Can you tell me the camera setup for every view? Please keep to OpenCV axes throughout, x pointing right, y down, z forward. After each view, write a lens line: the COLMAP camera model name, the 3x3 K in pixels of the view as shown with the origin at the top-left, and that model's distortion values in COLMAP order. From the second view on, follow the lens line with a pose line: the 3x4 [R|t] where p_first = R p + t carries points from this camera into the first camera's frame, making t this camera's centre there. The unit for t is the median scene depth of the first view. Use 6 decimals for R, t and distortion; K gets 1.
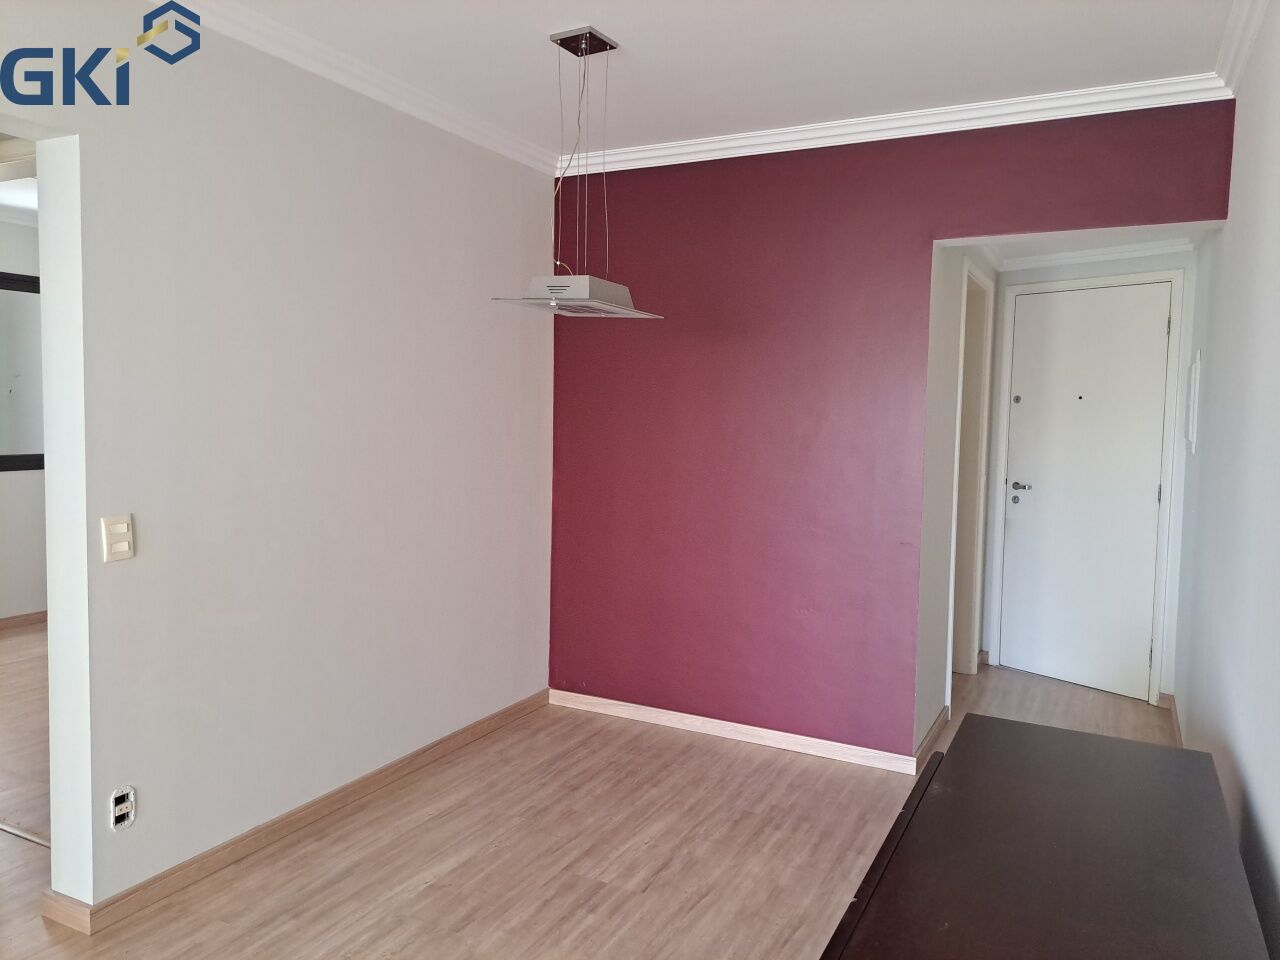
lens RADIAL K [[917.1, 0, 642.9], [0, 917.1, 469.1], [0, 0, 1]] dist [0.068135, -0.063372]
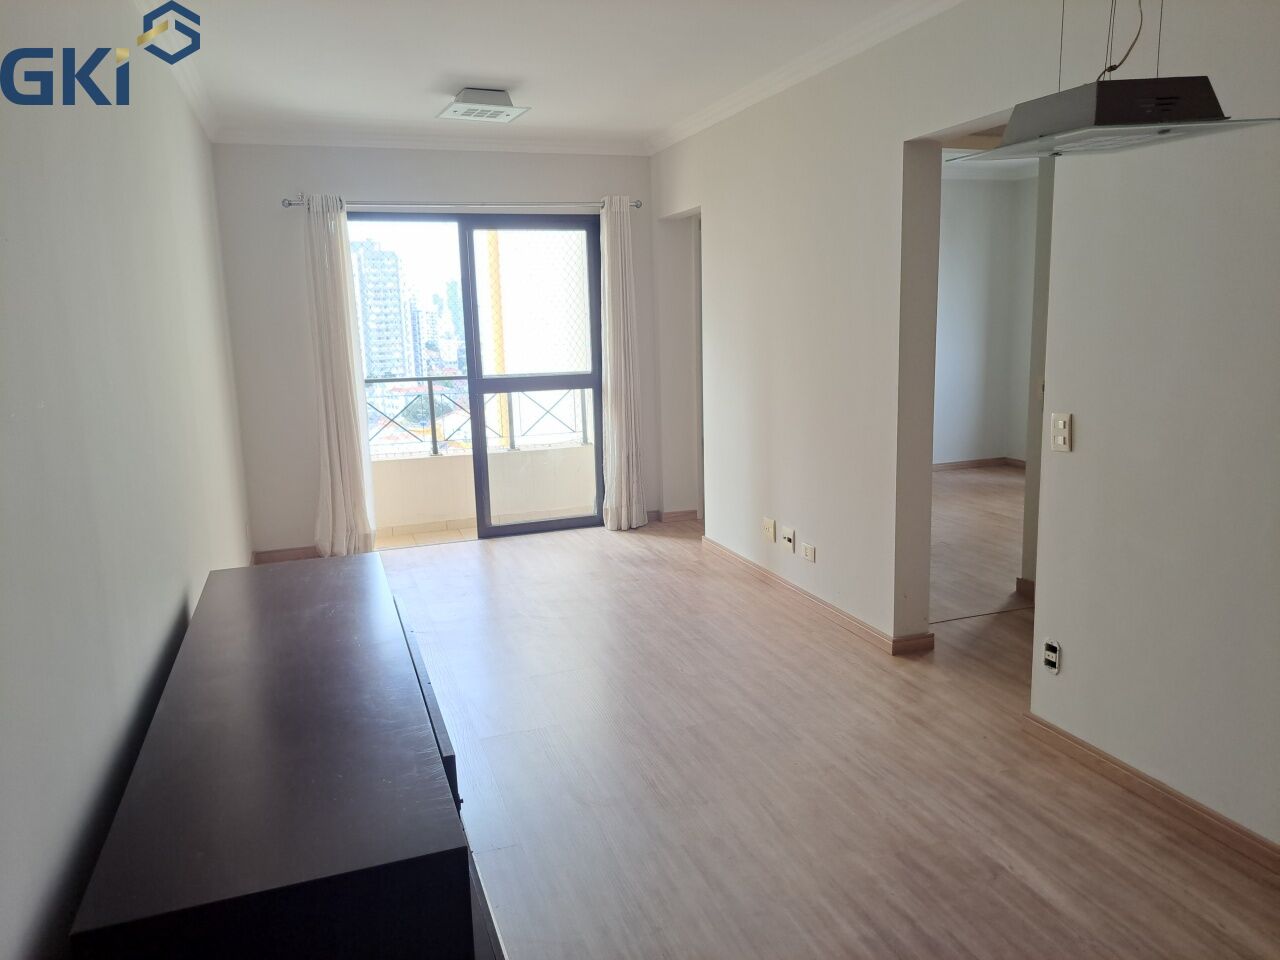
lens RADIAL K [[917.1, 0, 642.8], [0, 917.1, 479.6], [0, 0, 1]] dist [0.068135, -0.063372]
pose [[-0.684415, 0.129102, -0.717572, 0.555535], [-0.032228, 0.977879, 0.206674, -0.079877], [0.728380, 0.164577, -0.665114, 1.196248]]
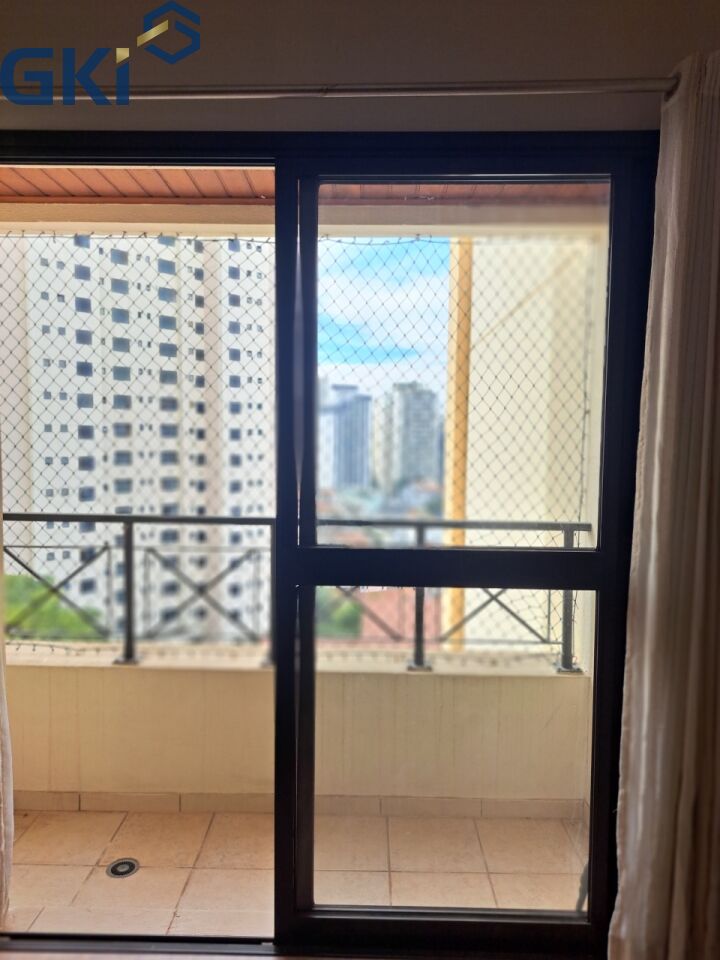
lens RADIAL K [[687.8, 0, 360.7], [0, 687.8, 483.4], [0, 0, 1]] dist [0.068135, -0.063372]
pose [[-0.895856, -0.002223, -0.444338, -0.457408], [-0.058356, 0.991915, 0.112692, 0.005025], [0.440495, 0.126886, -0.888743, 0.103622]]
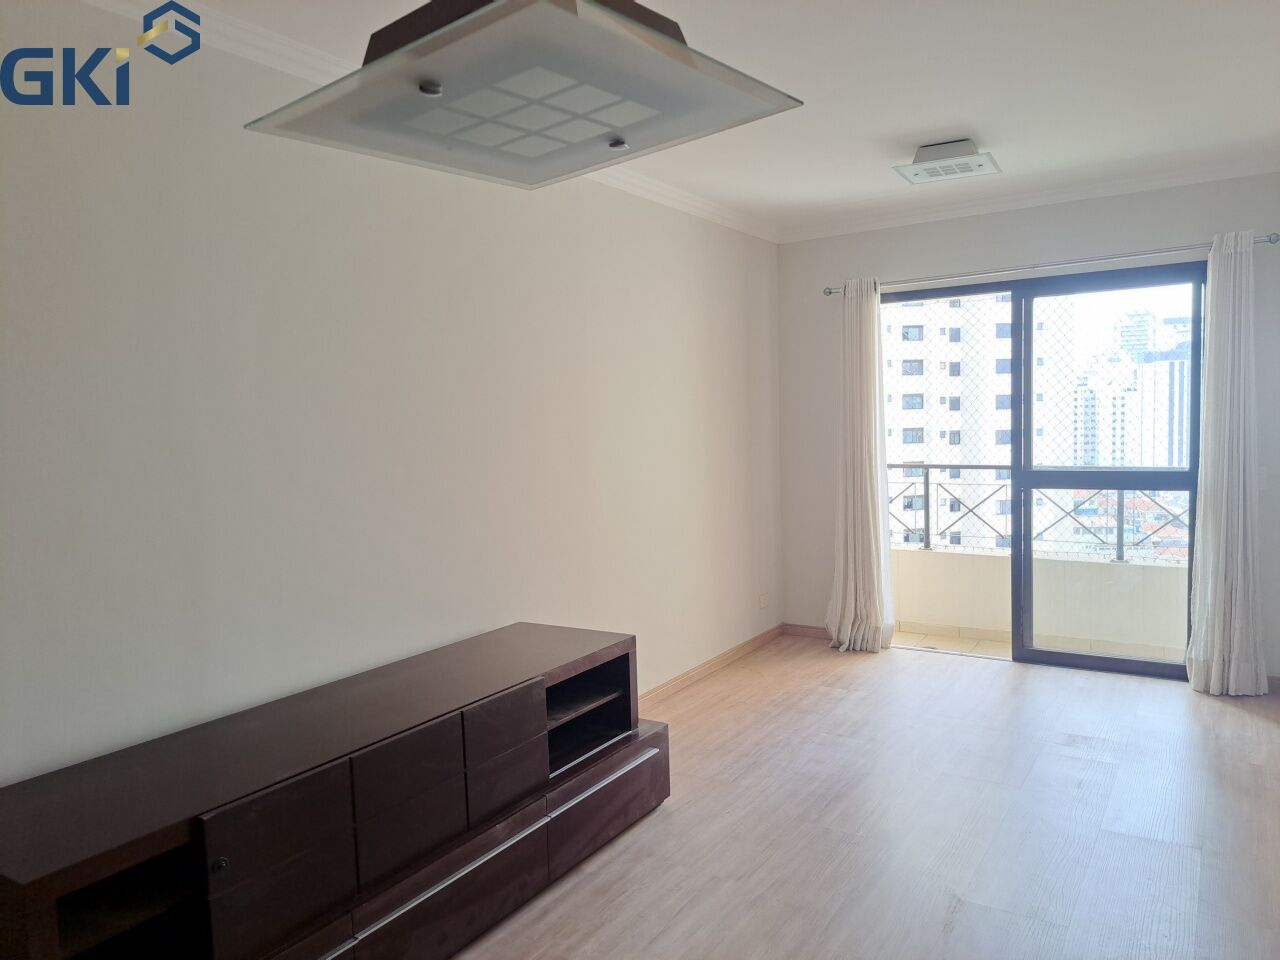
lens RADIAL K [[917.1, 0, 642.1], [0, 917.1, 485.8], [0, 0, 1]] dist [0.068135, -0.063372]
pose [[-0.995700, 0.000653, 0.092639, -0.134106], [0.013777, 0.989899, 0.141100, -0.091043], [-0.091611, 0.141770, -0.985651, 1.313221]]
